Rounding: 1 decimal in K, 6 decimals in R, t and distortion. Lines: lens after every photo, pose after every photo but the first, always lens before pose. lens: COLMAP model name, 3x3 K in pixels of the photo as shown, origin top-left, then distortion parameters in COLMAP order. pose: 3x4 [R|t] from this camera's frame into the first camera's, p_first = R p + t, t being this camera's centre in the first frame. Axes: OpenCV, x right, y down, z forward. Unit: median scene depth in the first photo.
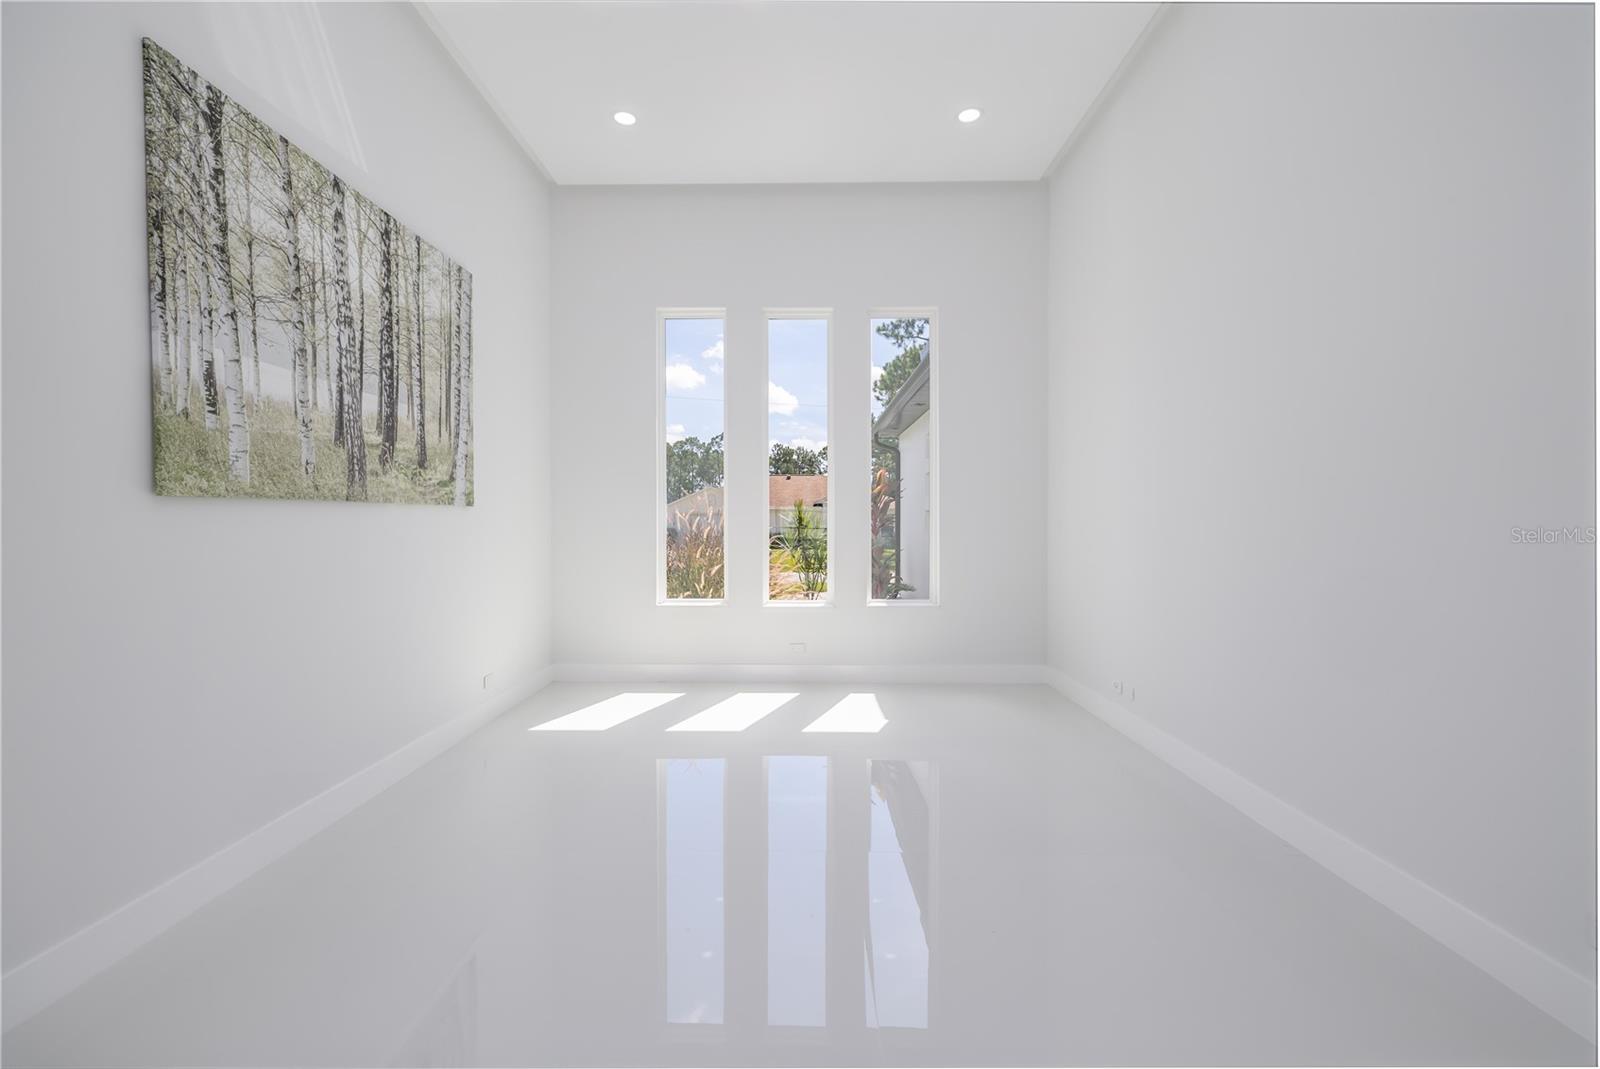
lens RADIAL K [[673.9, 0, 796.6], [0, 673.9, 522.2], [0, 0, 1]] dist [0.003464, 0.000001]
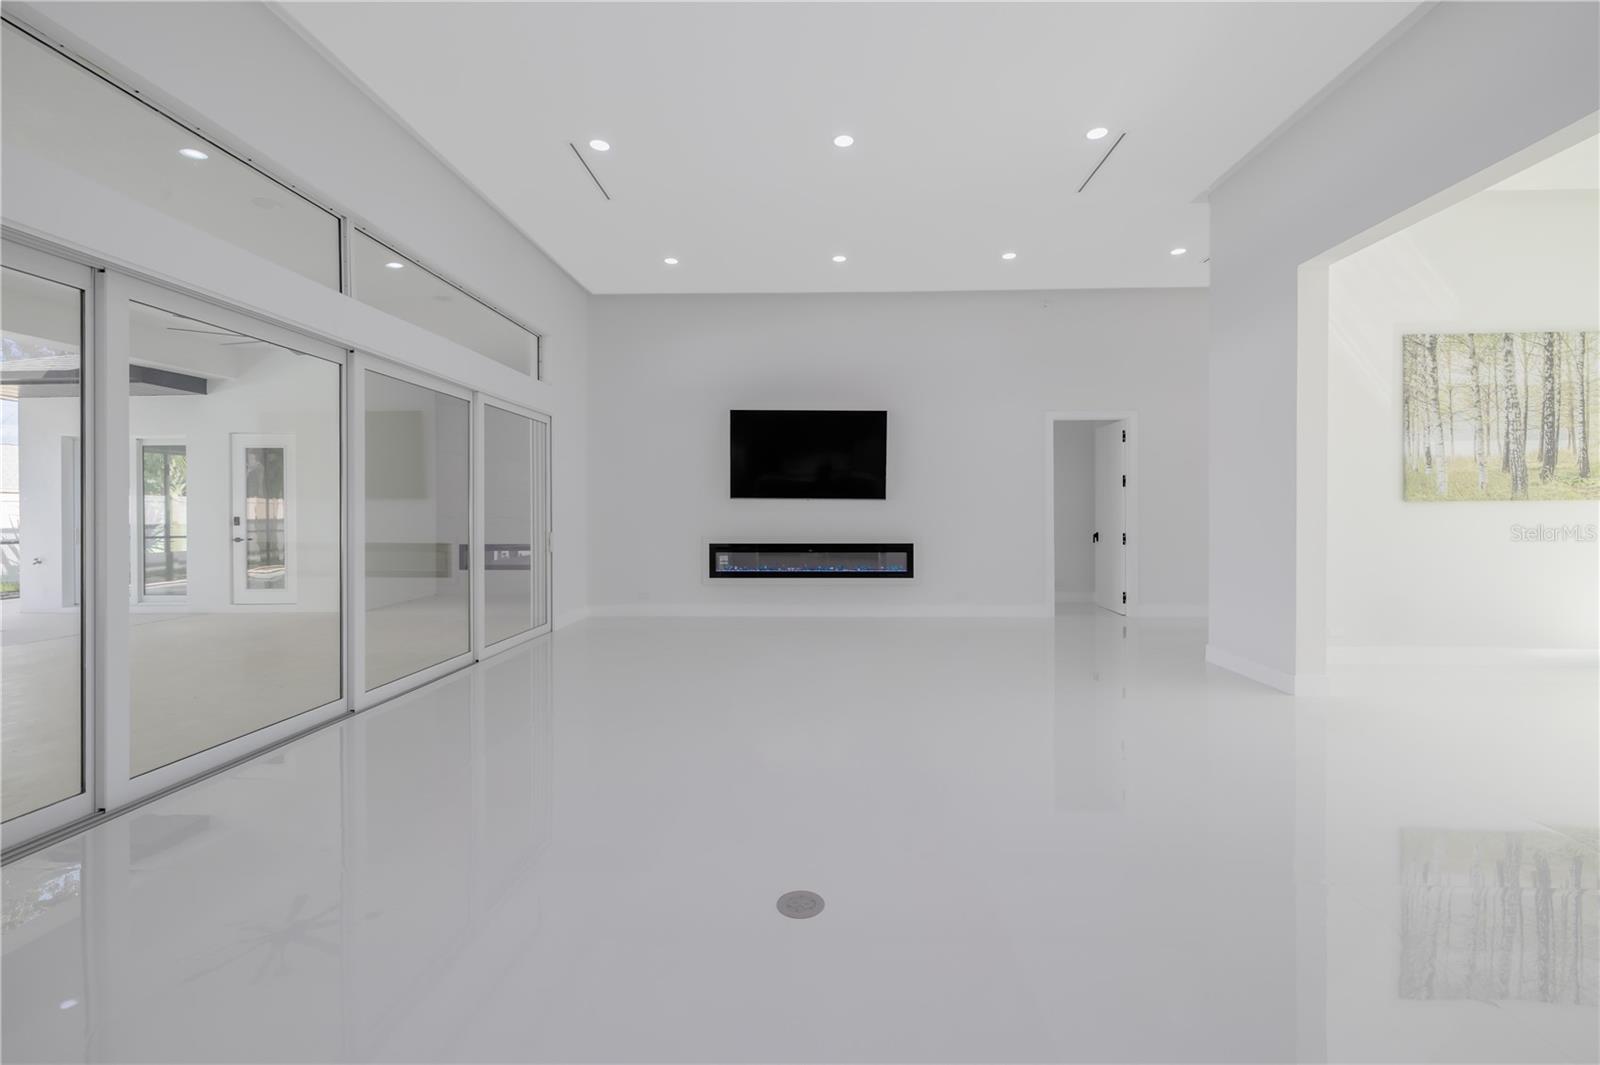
lens RADIAL K [[709.1, 0, 763.3], [0, 709.1, 524.6], [0, 0, 1]] dist [-0.001795, -0.000964]
pose [[-0.027453, 0.020129, -0.999420, 1.490825], [0.001515, 0.999797, 0.020095, -0.007193], [0.999622, -0.000962, -0.027478, -1.135829]]
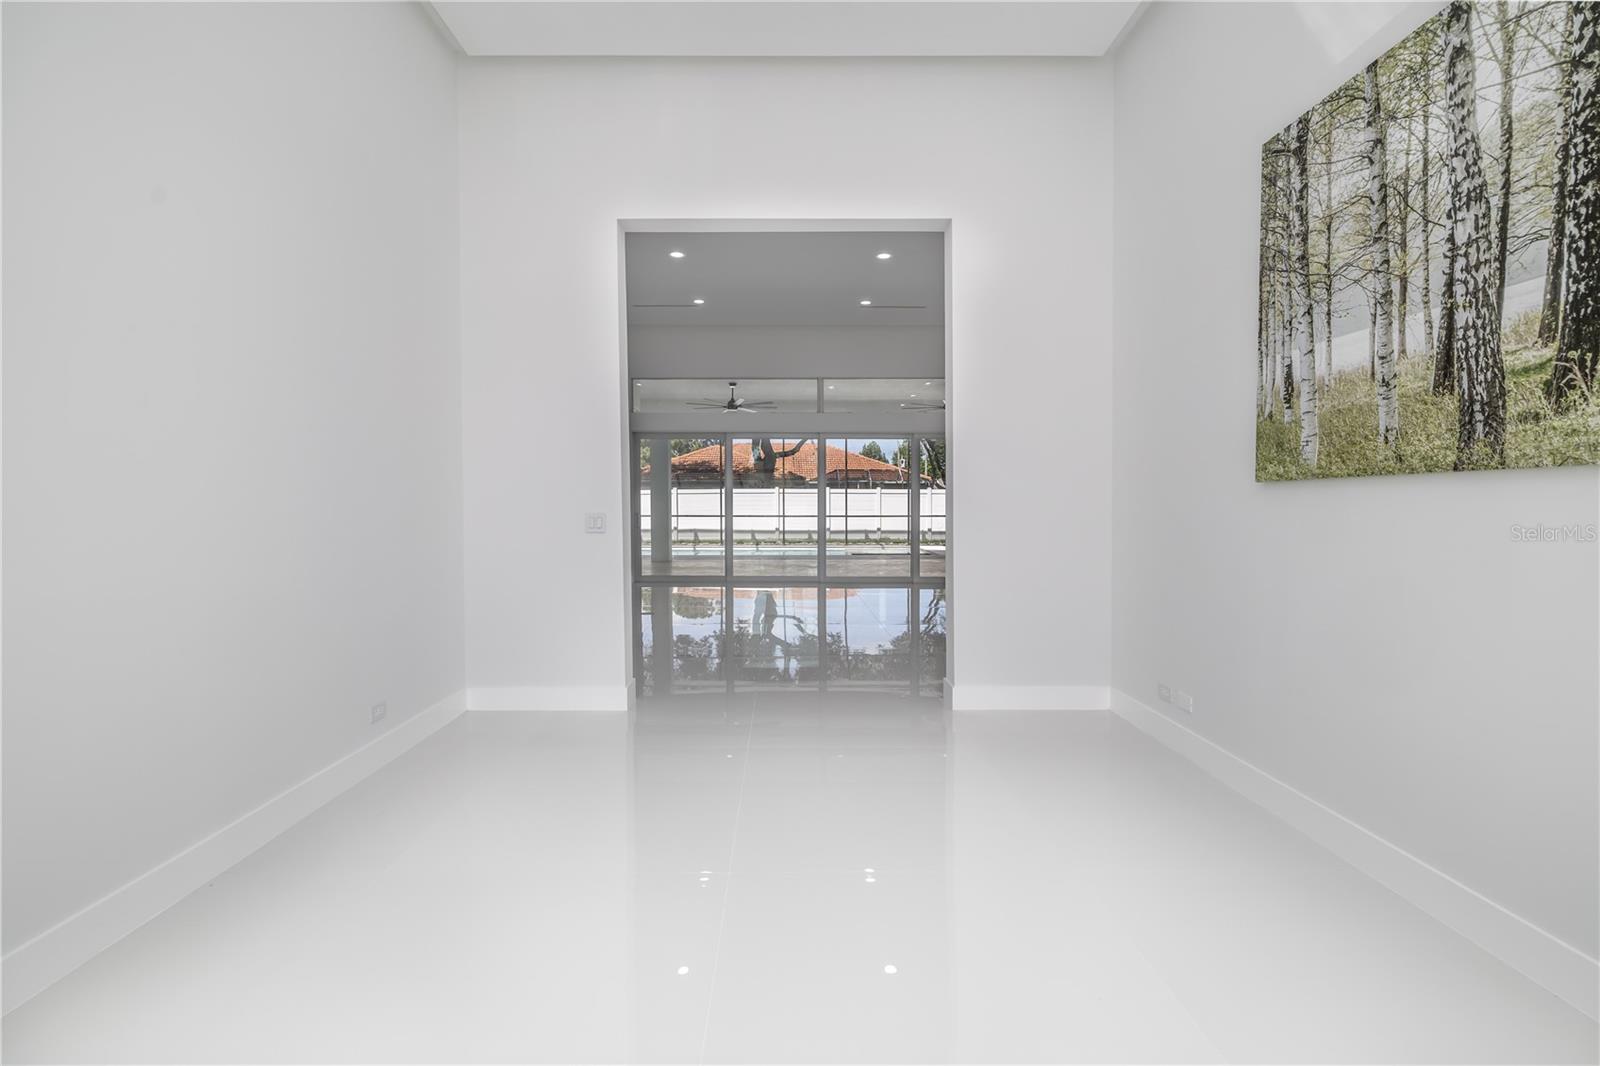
lens RADIAL K [[699.3, 0, 791.1], [0, 699.3, 518.1], [0, 0, 1]] dist [0.002291, 0.000113]
pose [[-0.999859, 0.006785, -0.015336, 0.011627], [0.006398, 0.999664, 0.025126, -0.006725], [0.015502, 0.025024, -0.999567, 1.813156]]
